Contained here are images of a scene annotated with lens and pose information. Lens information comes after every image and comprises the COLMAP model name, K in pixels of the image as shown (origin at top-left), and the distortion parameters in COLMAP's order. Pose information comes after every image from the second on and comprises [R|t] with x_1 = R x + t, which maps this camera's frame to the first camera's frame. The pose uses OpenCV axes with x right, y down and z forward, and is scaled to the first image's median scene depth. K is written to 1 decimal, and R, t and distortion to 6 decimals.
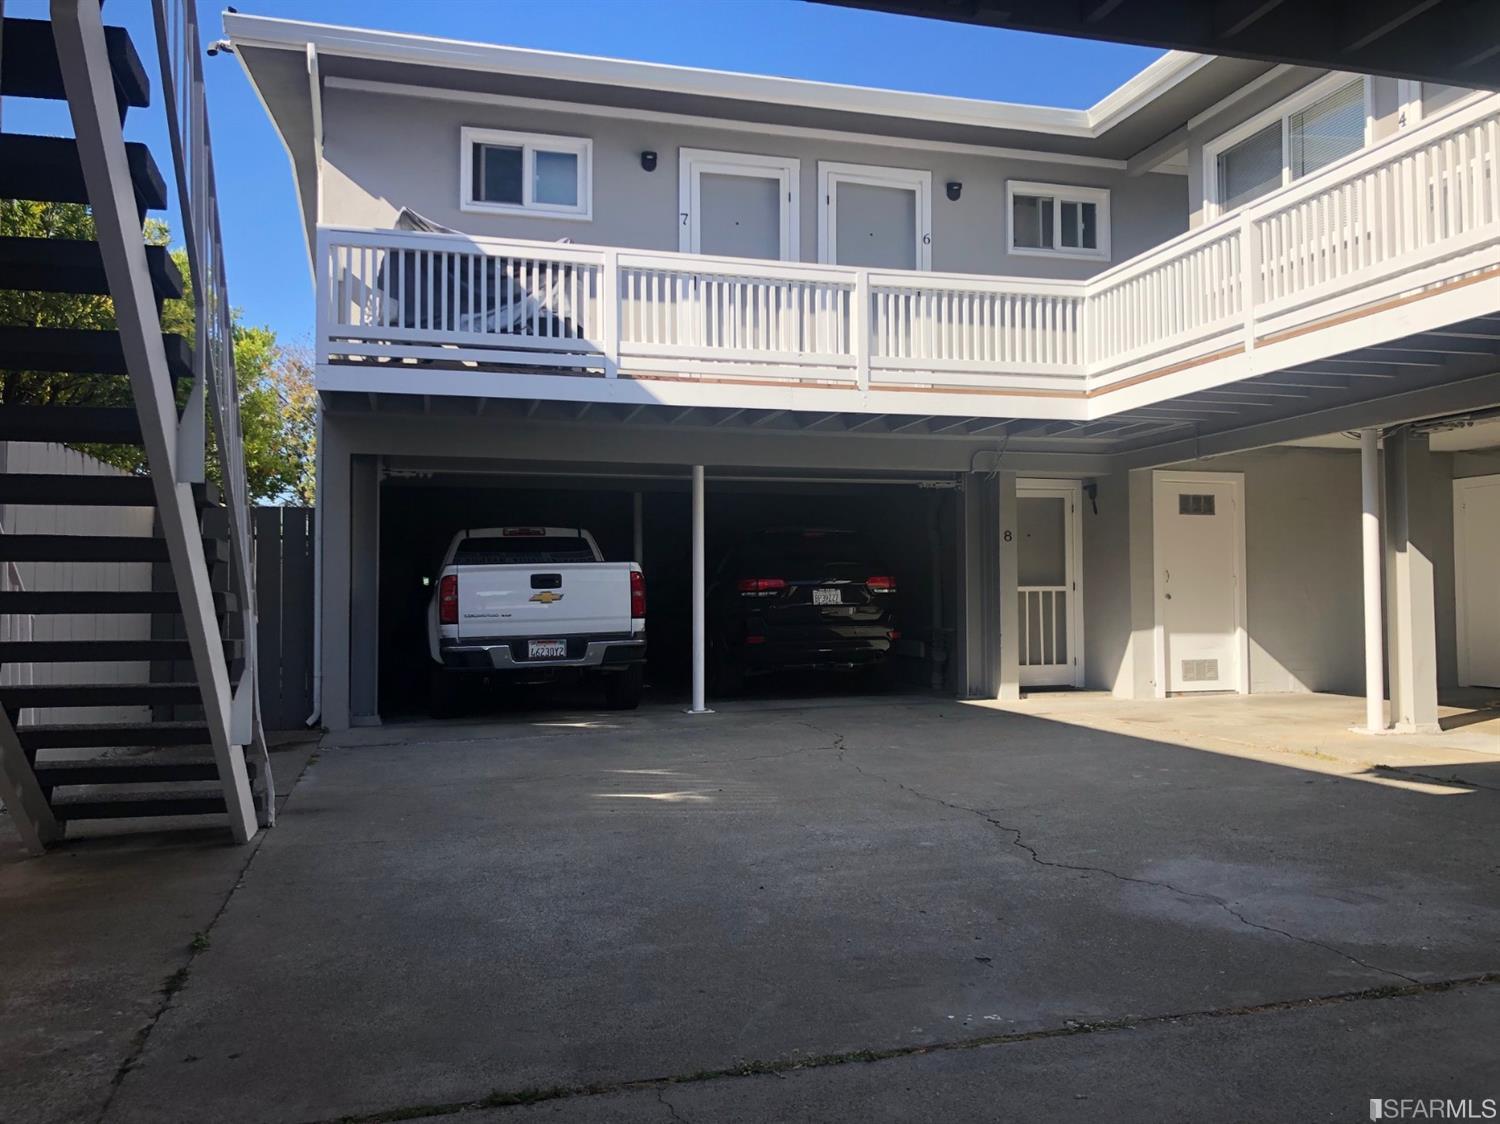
lens RADIAL K [[1221.4, 0, 748.4], [0, 1221.4, 547.4], [0, 0, 1]] dist [0.037064, -0.047805]
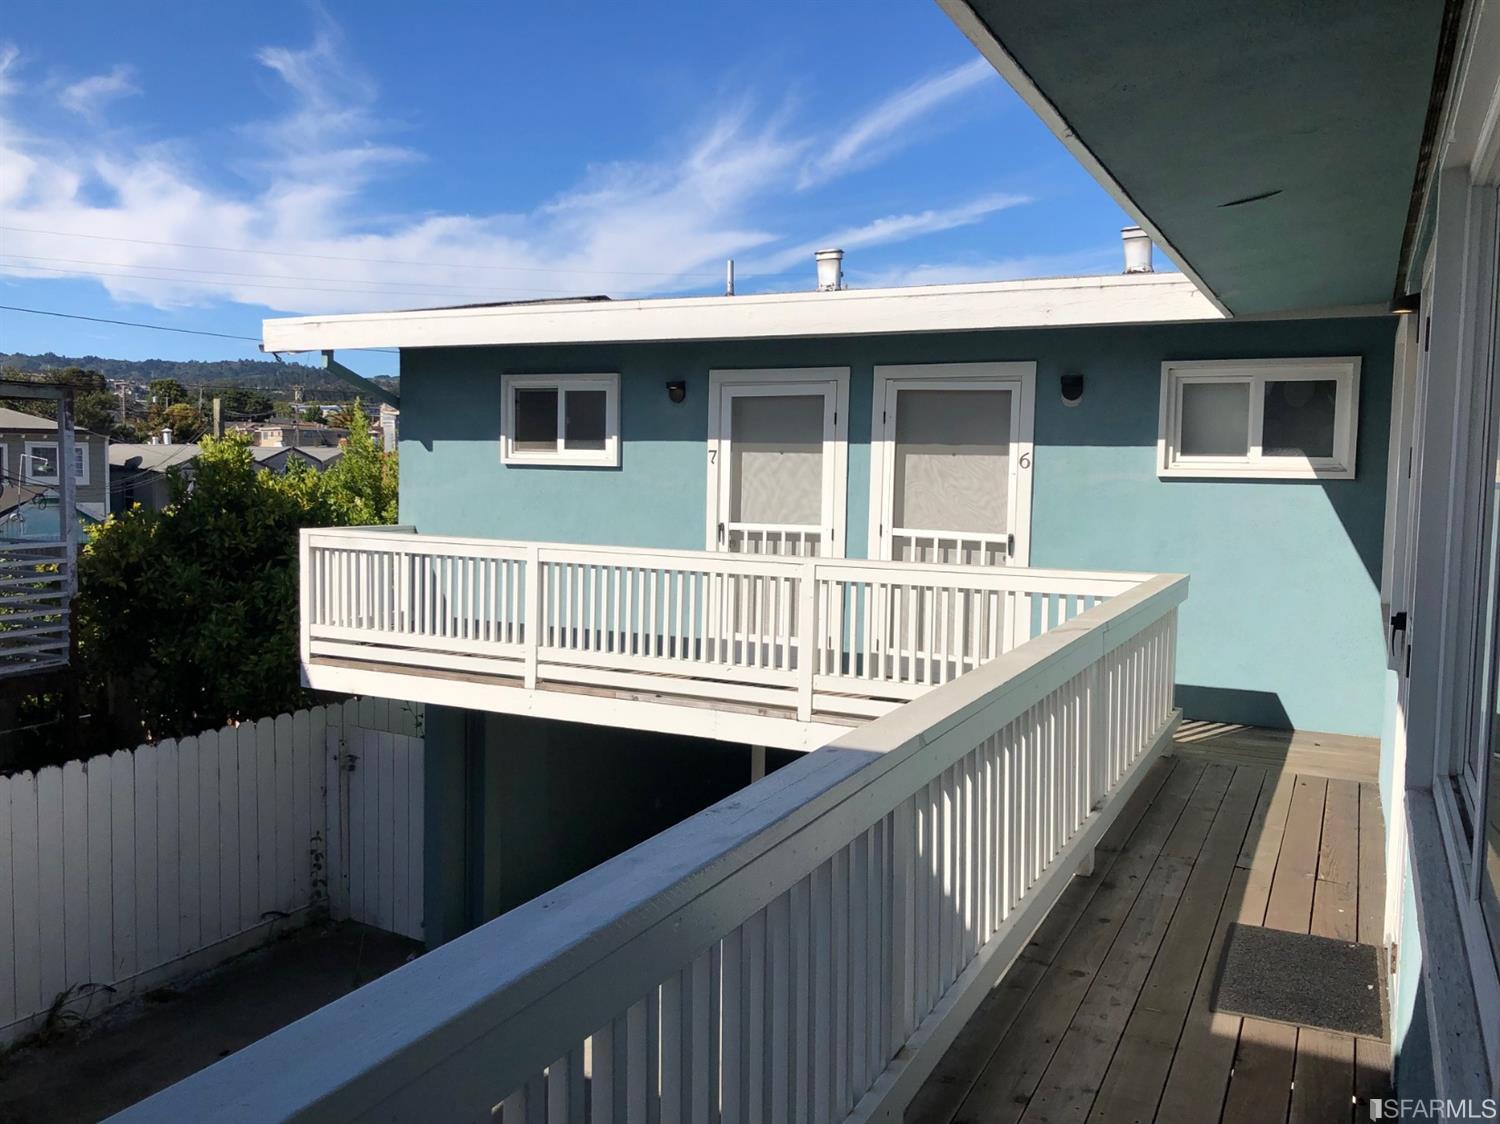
lens RADIAL K [[1221.4, 0, 748.4], [0, 1221.4, 547.4], [0, 0, 1]] dist [0.037064, -0.047805]
pose [[0.742612, 0.057564, -0.667244, 0.504681], [0.008295, 0.995432, 0.095109, -0.278781], [0.669671, -0.076164, 0.738742, 0.399523]]
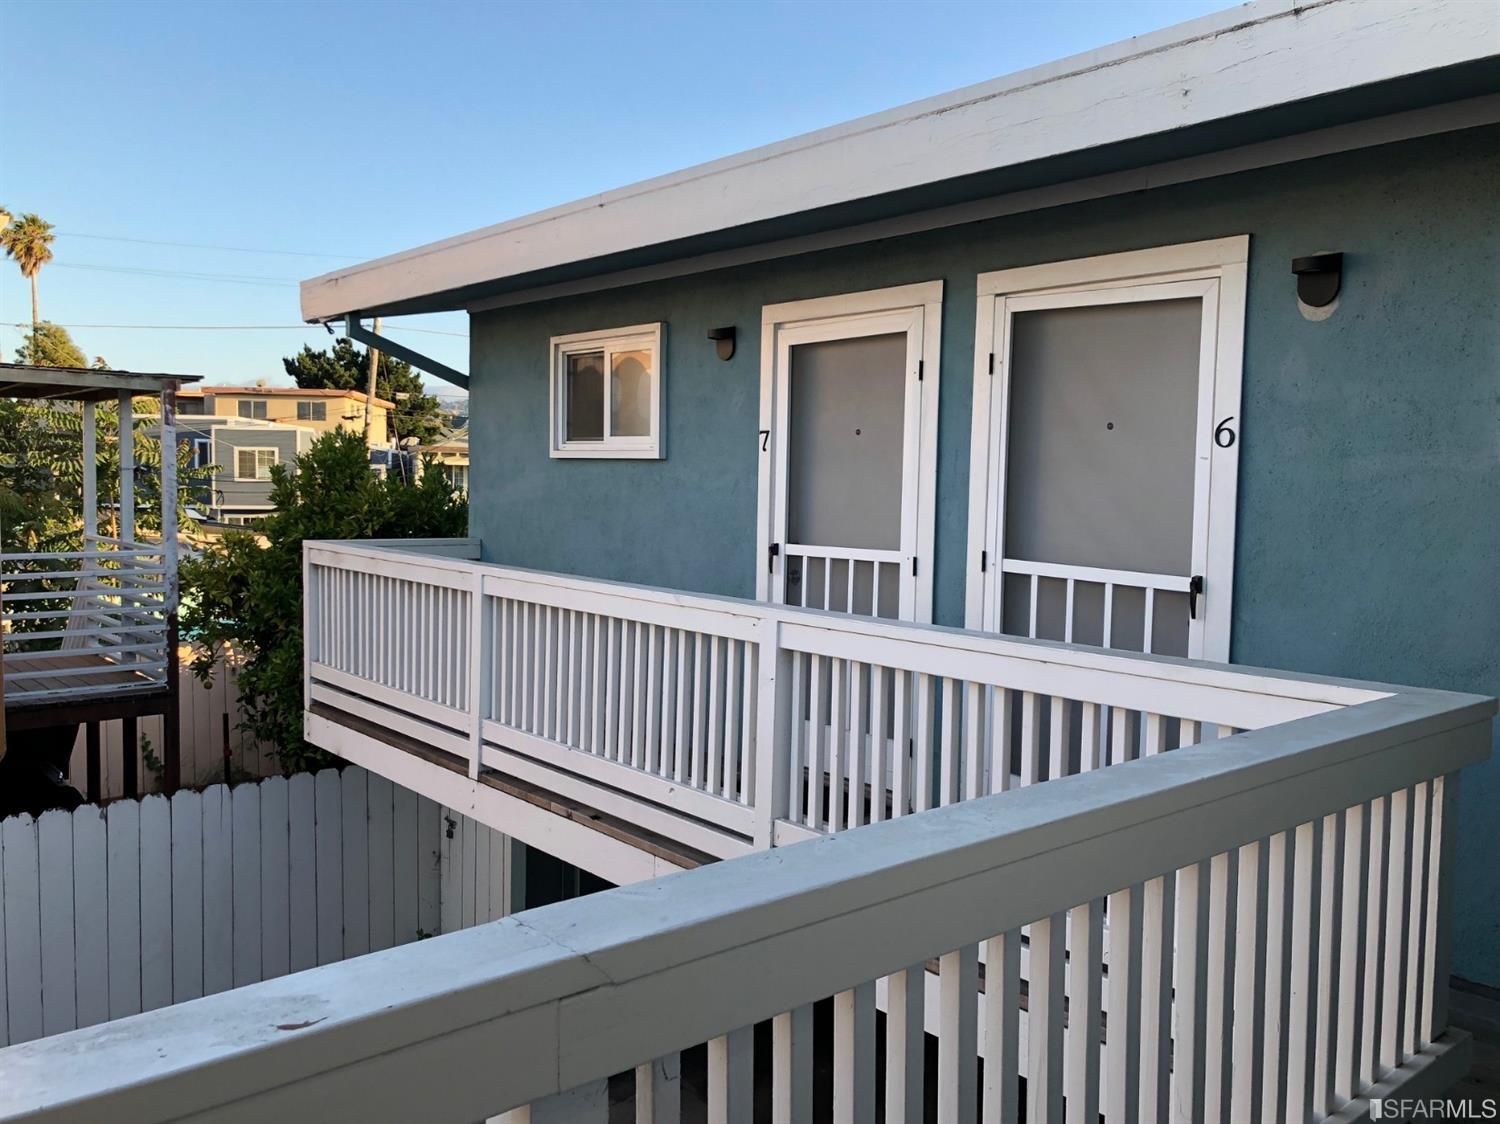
lens RADIAL K [[1221.4, 0, 748.4], [0, 1221.4, 547.4], [0, 0, 1]] dist [0.037064, -0.047805]
pose [[0.420039, 0.060370, -0.905496, 0.417709], [0.015735, 0.997150, 0.073780, -0.255408], [0.907370, -0.045238, 0.417892, 0.752800]]
